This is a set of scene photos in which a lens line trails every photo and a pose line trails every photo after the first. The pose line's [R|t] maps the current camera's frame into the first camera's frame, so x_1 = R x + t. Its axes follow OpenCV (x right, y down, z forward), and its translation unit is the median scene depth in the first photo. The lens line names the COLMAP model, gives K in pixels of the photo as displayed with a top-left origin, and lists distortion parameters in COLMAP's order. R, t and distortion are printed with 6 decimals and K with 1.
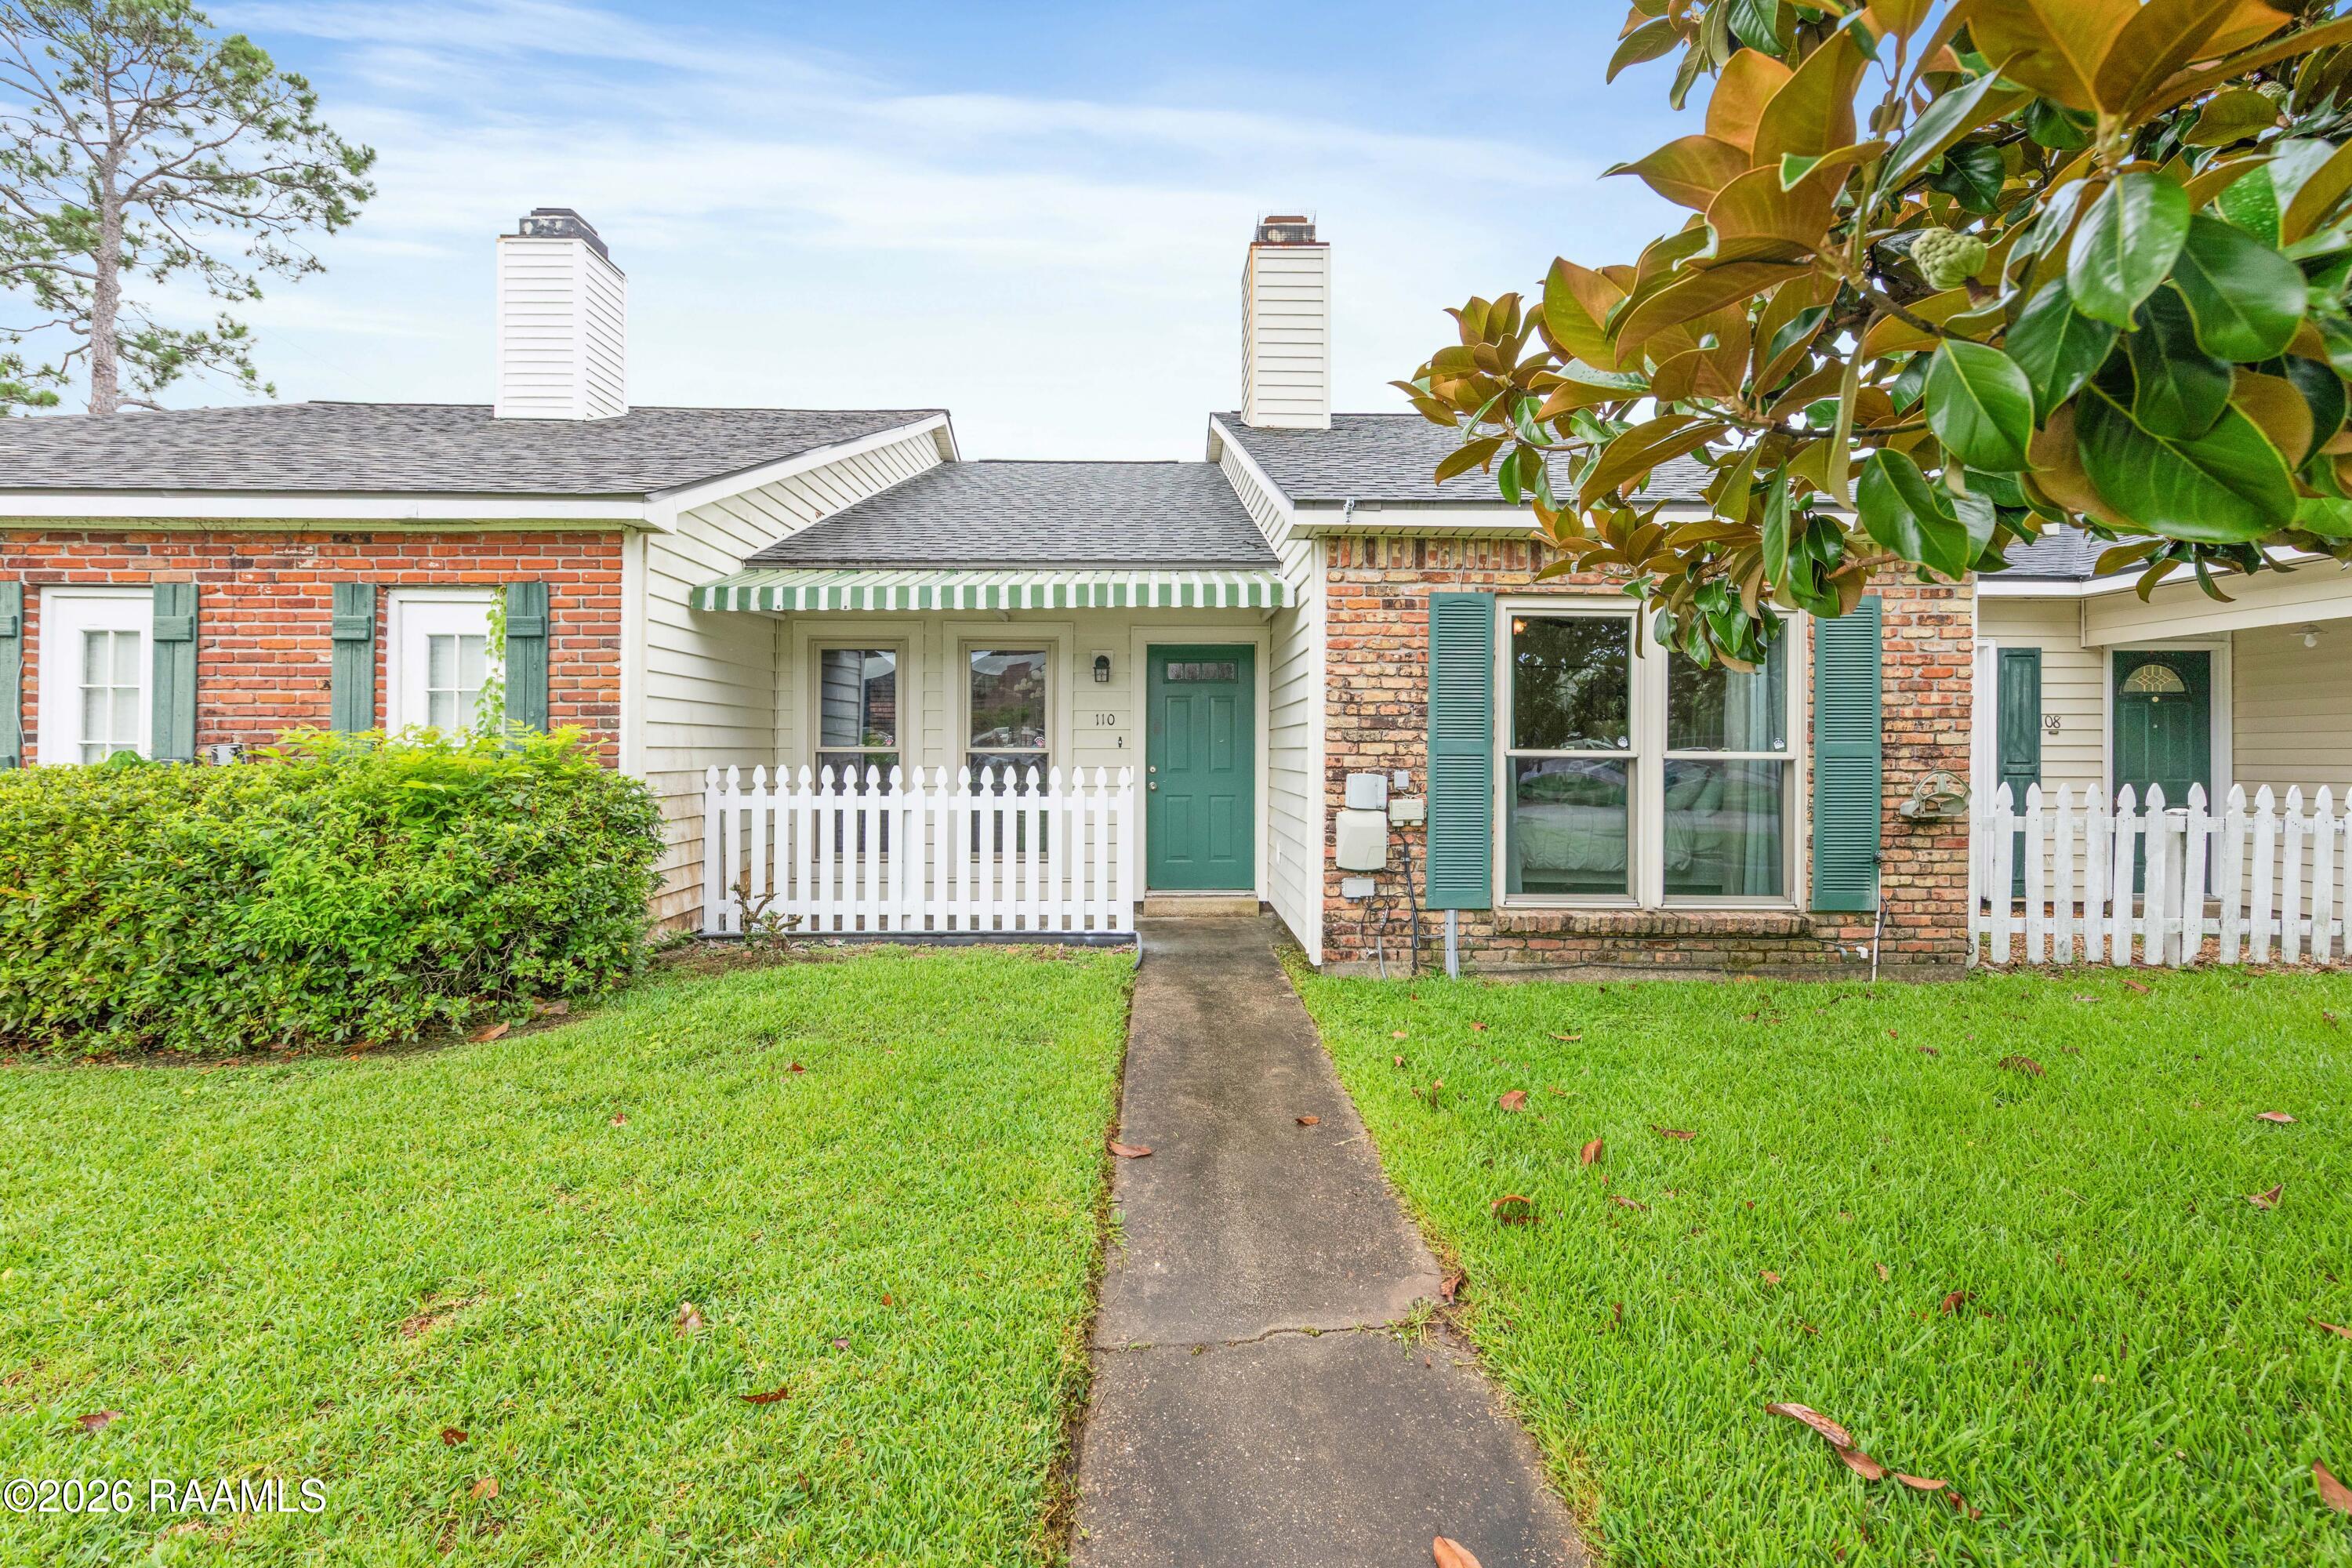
lens RADIAL K [[912.4, 0, 1172.3], [0, 912.4, 771.1], [0, 0, 1]] dist [0.003042, 0.001423]
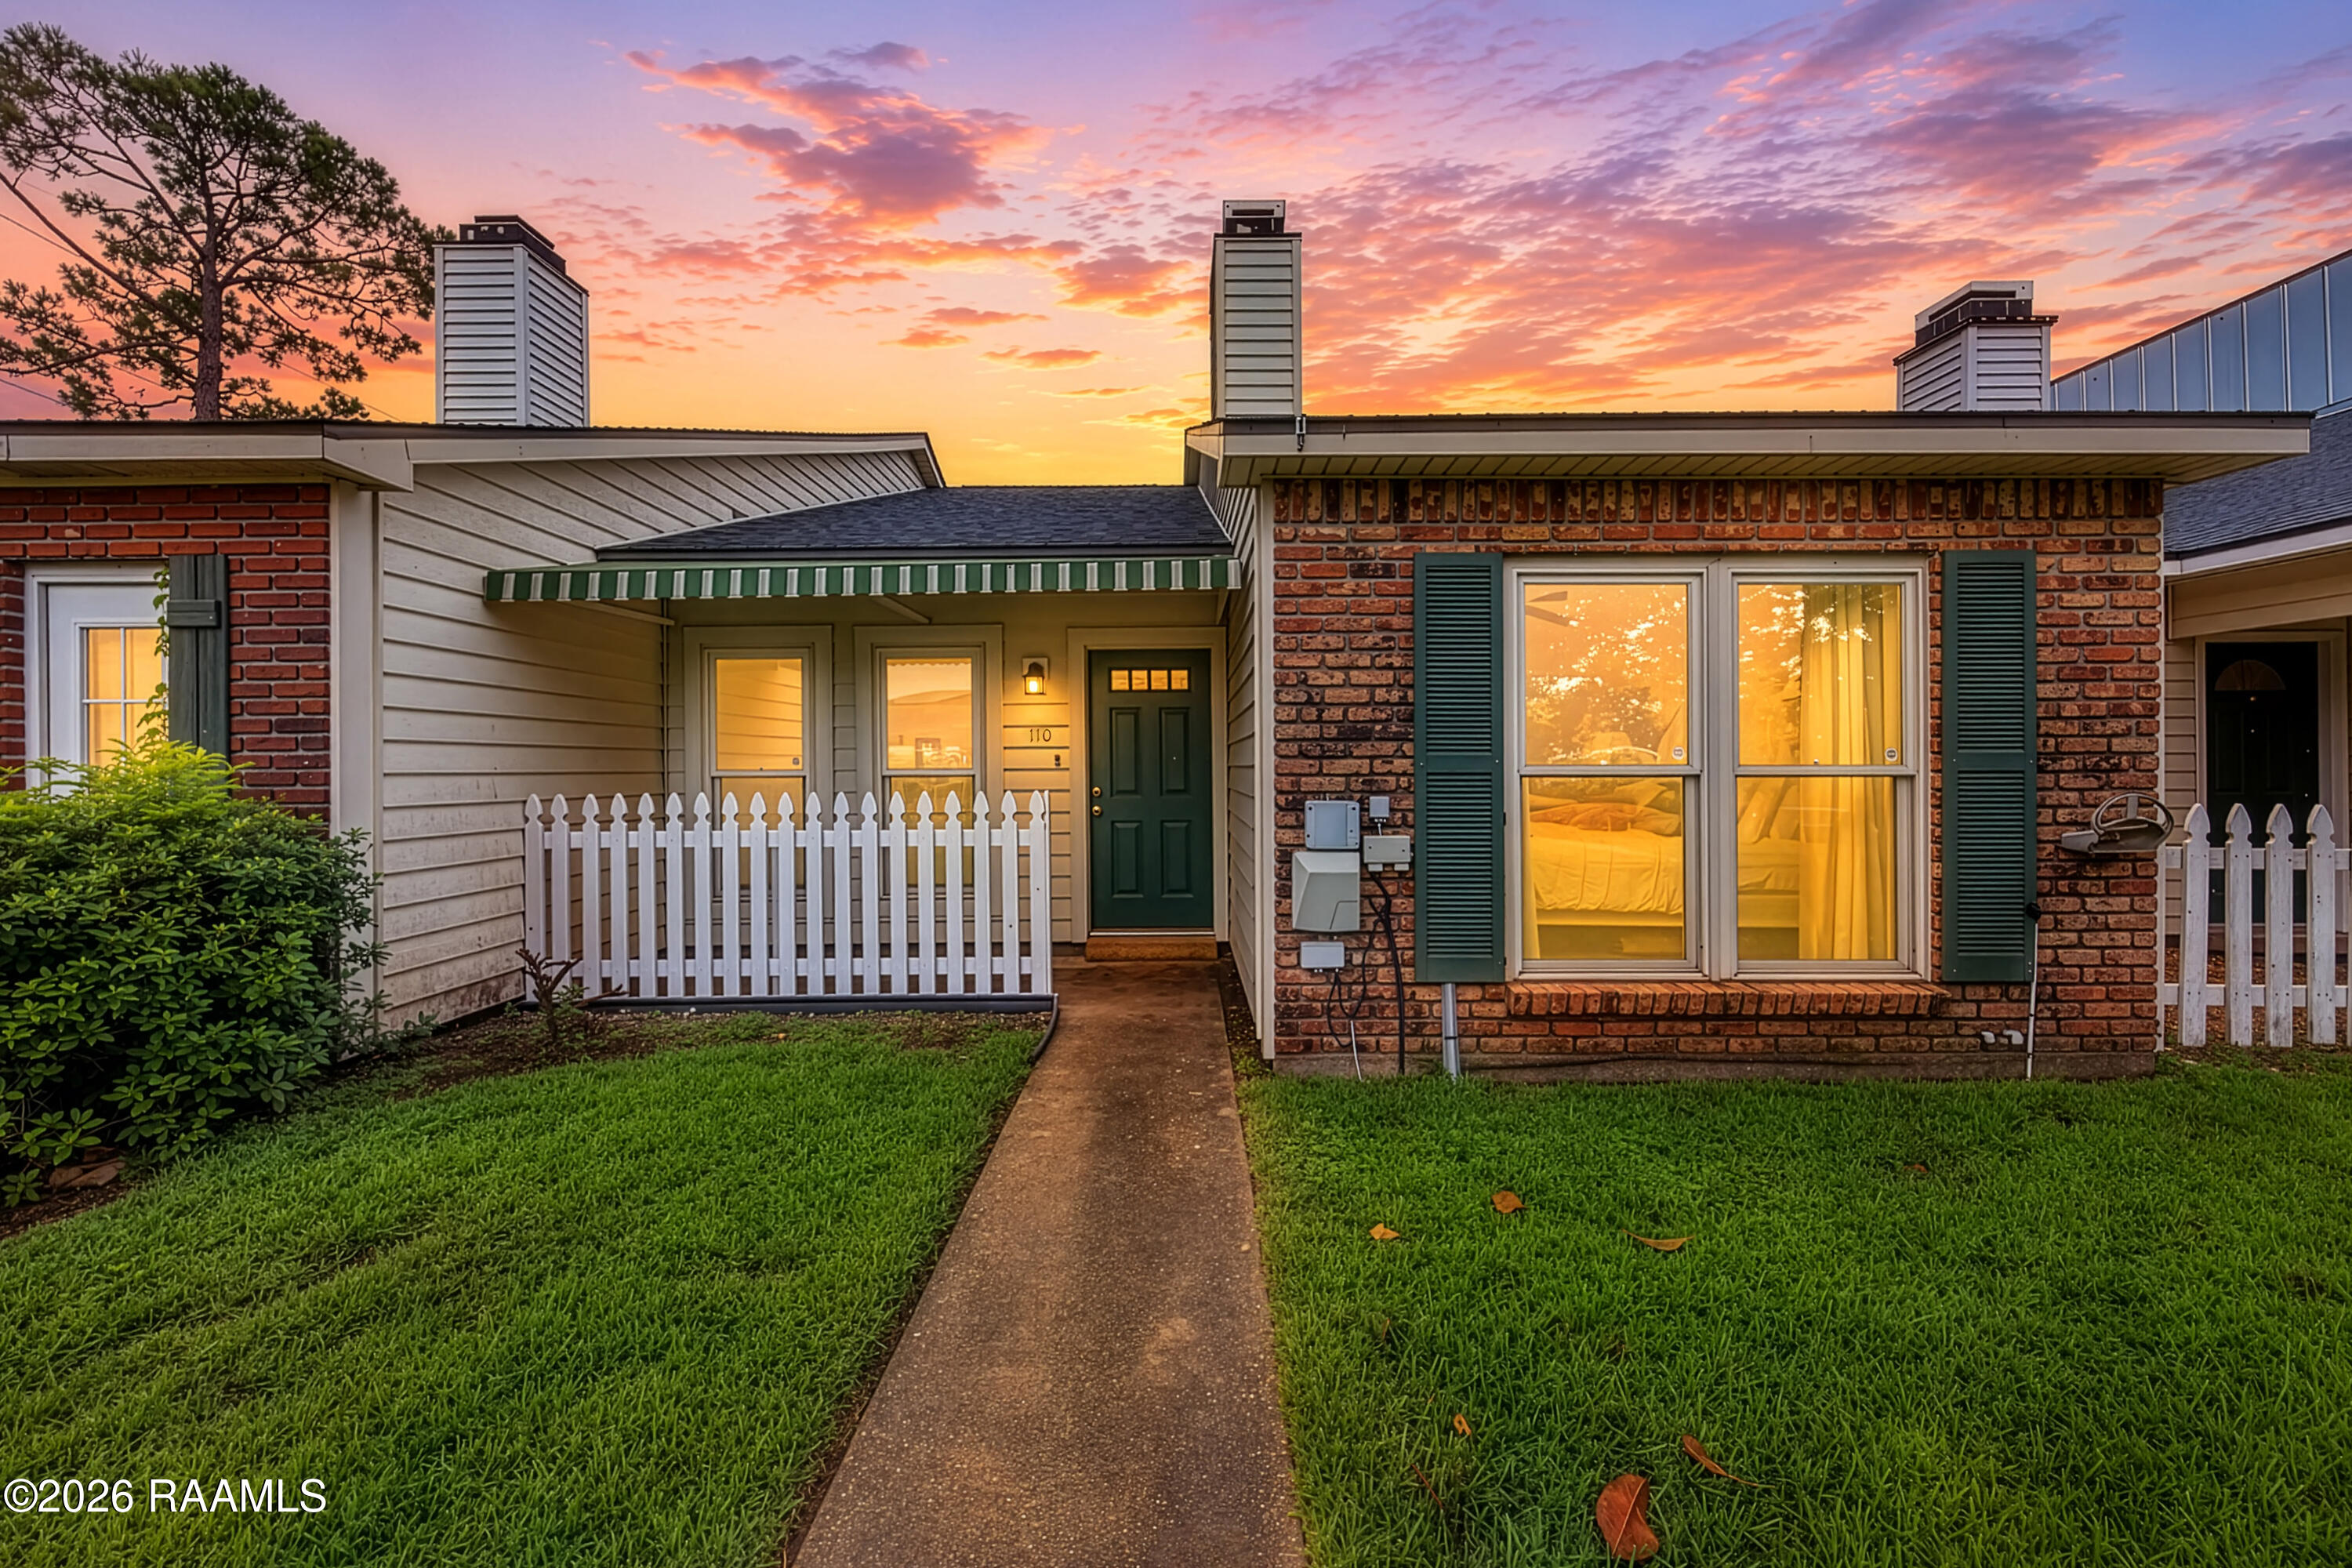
lens RADIAL K [[812.9, 0, 1176.0], [0, 812.9, 777.0], [0, 0, 1]] dist [0.007593, -0.000341]
pose [[0.999934, -0.010399, -0.004792, 0.088658], [0.010335, 0.999860, -0.013123, -0.008520], [0.004928, 0.013073, 0.999902, 0.335104]]
